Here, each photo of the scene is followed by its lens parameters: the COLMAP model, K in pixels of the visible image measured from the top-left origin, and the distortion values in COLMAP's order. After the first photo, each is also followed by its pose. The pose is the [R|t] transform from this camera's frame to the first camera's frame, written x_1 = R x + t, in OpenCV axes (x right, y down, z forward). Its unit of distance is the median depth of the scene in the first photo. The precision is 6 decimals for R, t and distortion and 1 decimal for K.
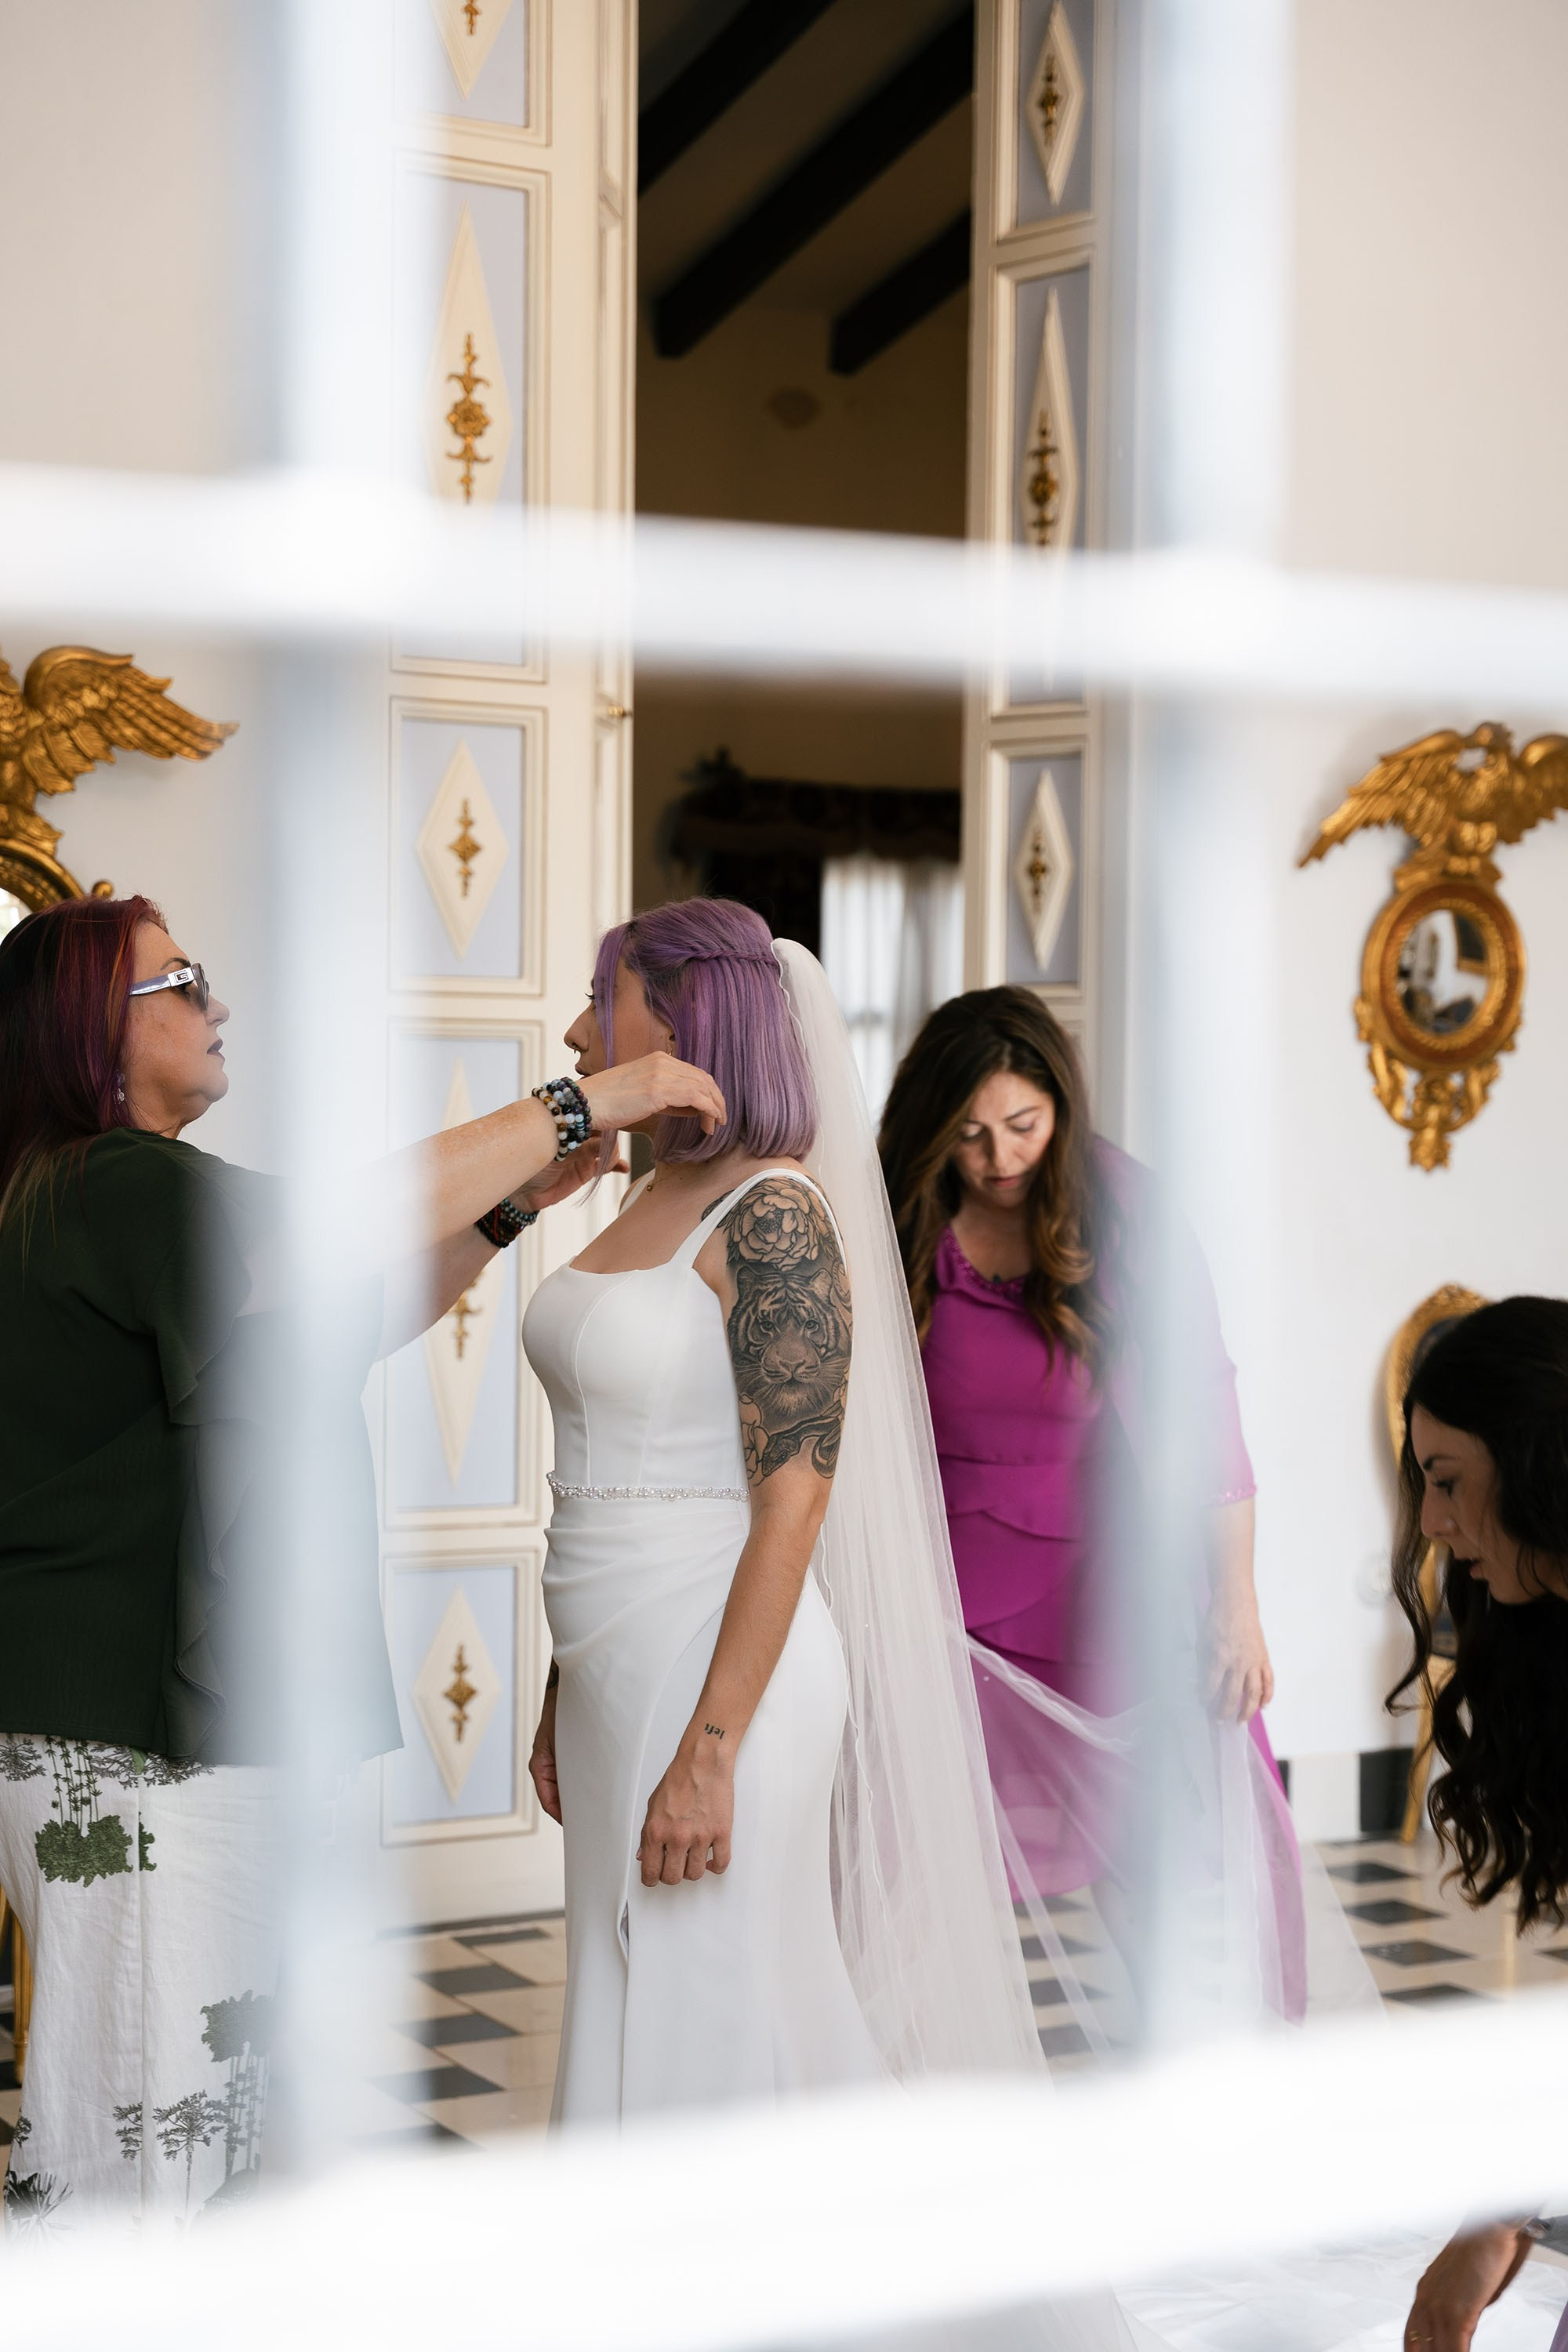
lens RADIAL K [[3843.5, 0, 841.2], [0, 3843.5, 1087.4], [0, 0, 1]] dist [0.015385, 0.000000]
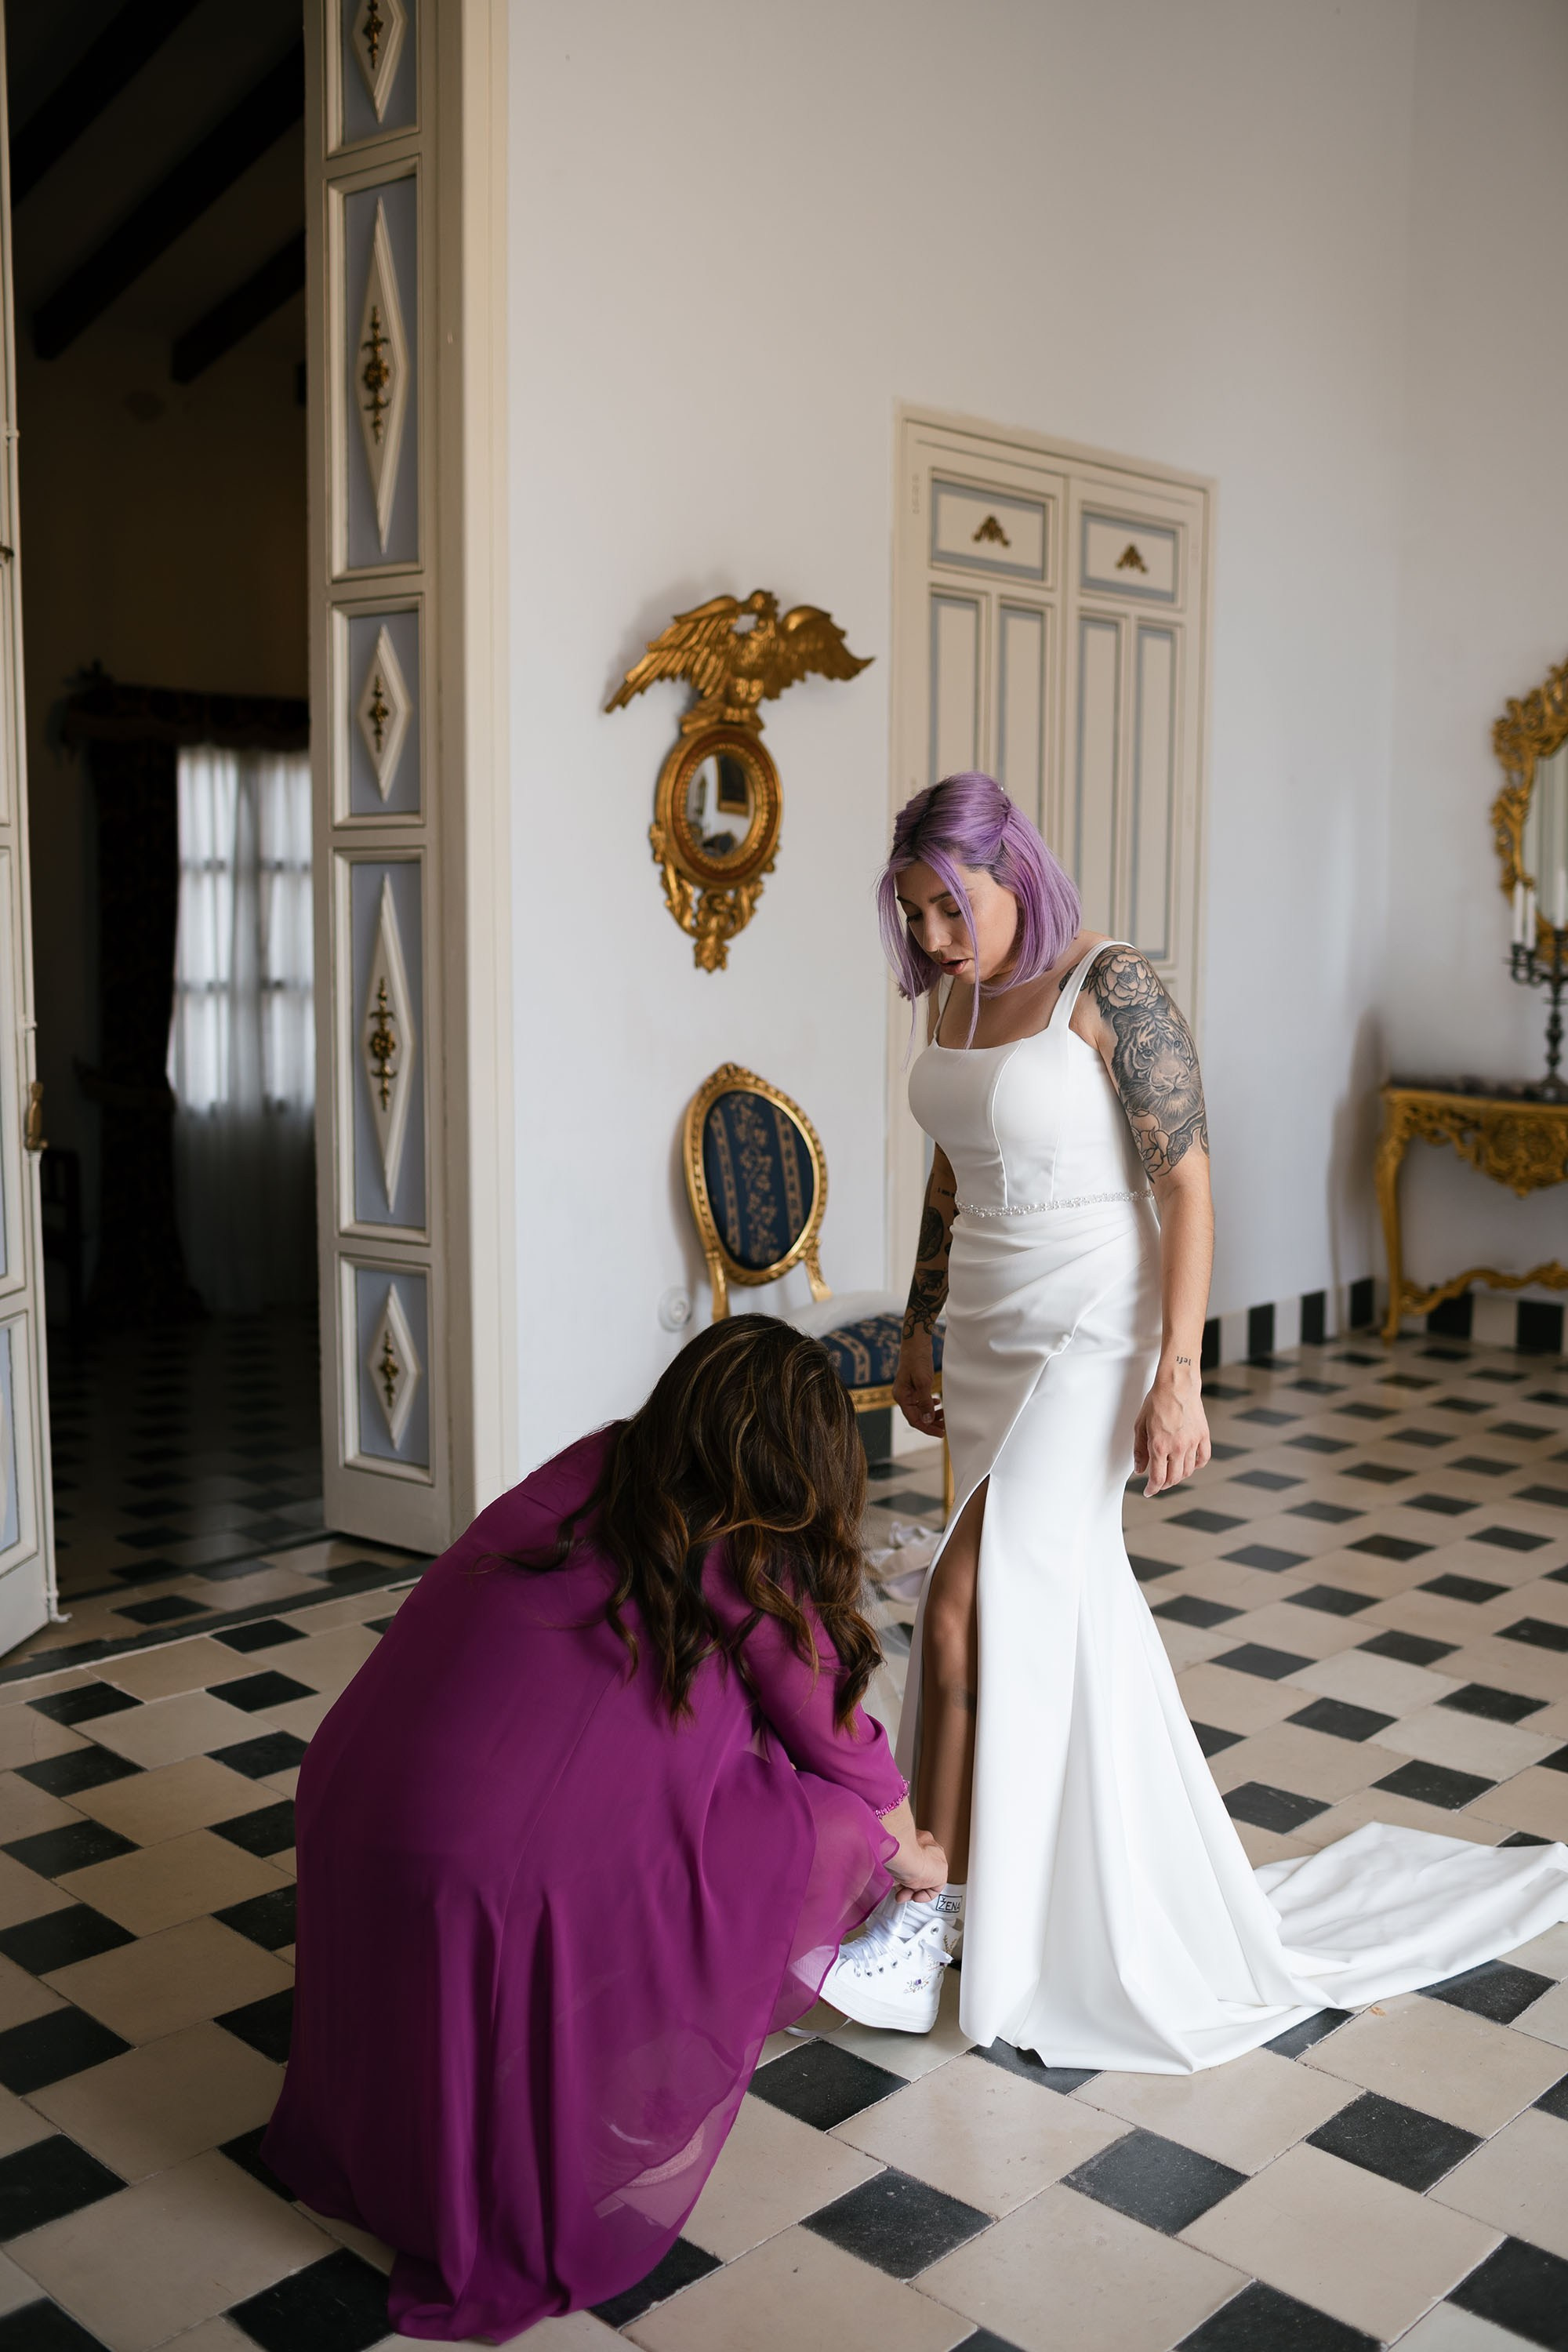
lens RADIAL K [[2225.8, 0, 834.0], [0, 2225.8, 1141.6], [0, 0, 1]] dist [-0.068845, 0.000000]
pose [[0.959957, -0.037934, 0.277567, -0.006224], [0.010384, 0.994927, 0.100062, 0.005652], [-0.279955, -0.093173, 0.955481, 0.317656]]
